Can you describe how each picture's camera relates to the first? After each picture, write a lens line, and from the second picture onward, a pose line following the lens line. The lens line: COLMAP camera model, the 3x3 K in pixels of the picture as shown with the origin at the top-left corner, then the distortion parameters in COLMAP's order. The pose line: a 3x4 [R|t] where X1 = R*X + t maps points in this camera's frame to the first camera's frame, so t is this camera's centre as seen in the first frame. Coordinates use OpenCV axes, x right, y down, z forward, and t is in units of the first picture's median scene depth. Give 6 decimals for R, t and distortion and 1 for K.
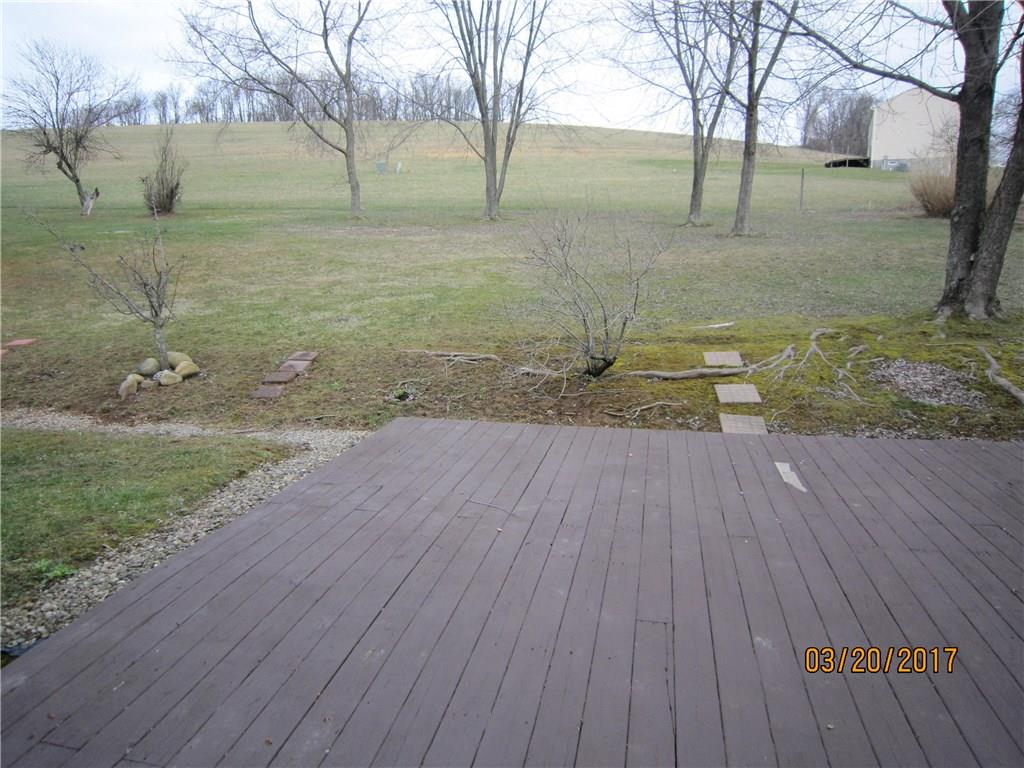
lens RADIAL K [[727.9, 0, 511.8], [0, 727.9, 383.8], [0, 0, 1]] dist [-0.059565, 0.020597]
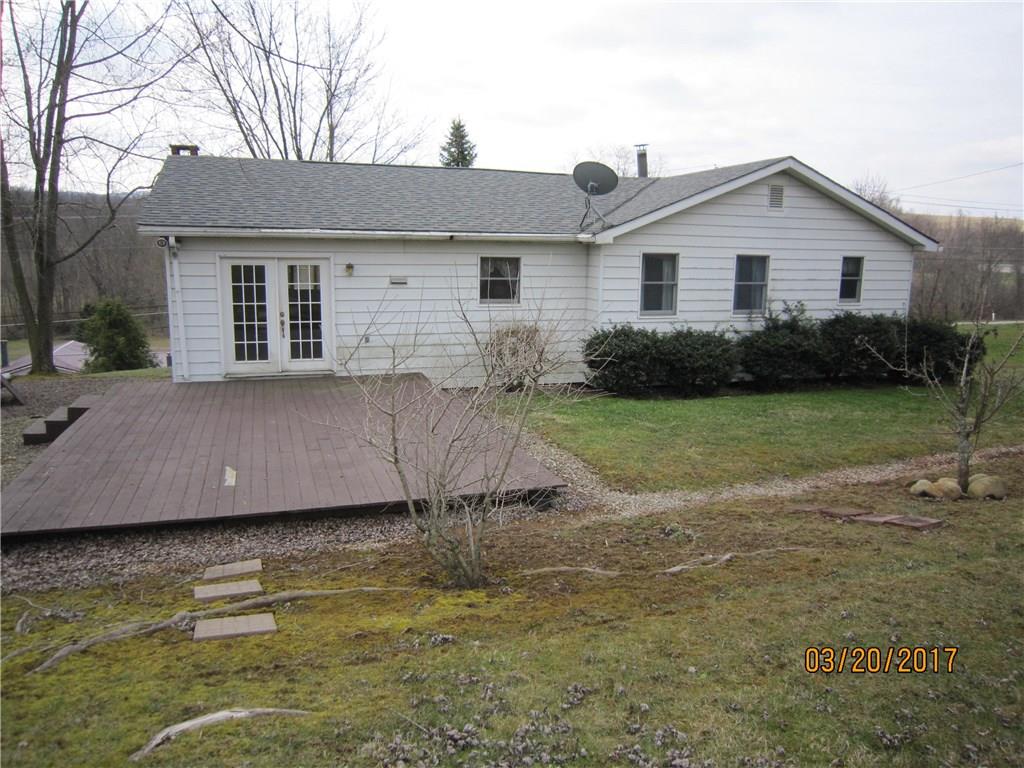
lens RADIAL K [[727.9, 0, 511.6], [0, 727.9, 384.5], [0, 0, 1]] dist [-0.059565, 0.020597]
pose [[-0.863986, 0.073976, -0.498052, 0.483828], [-0.106826, 0.939700, 0.324887, -0.463507], [0.492054, 0.333903, -0.803985, 1.908533]]
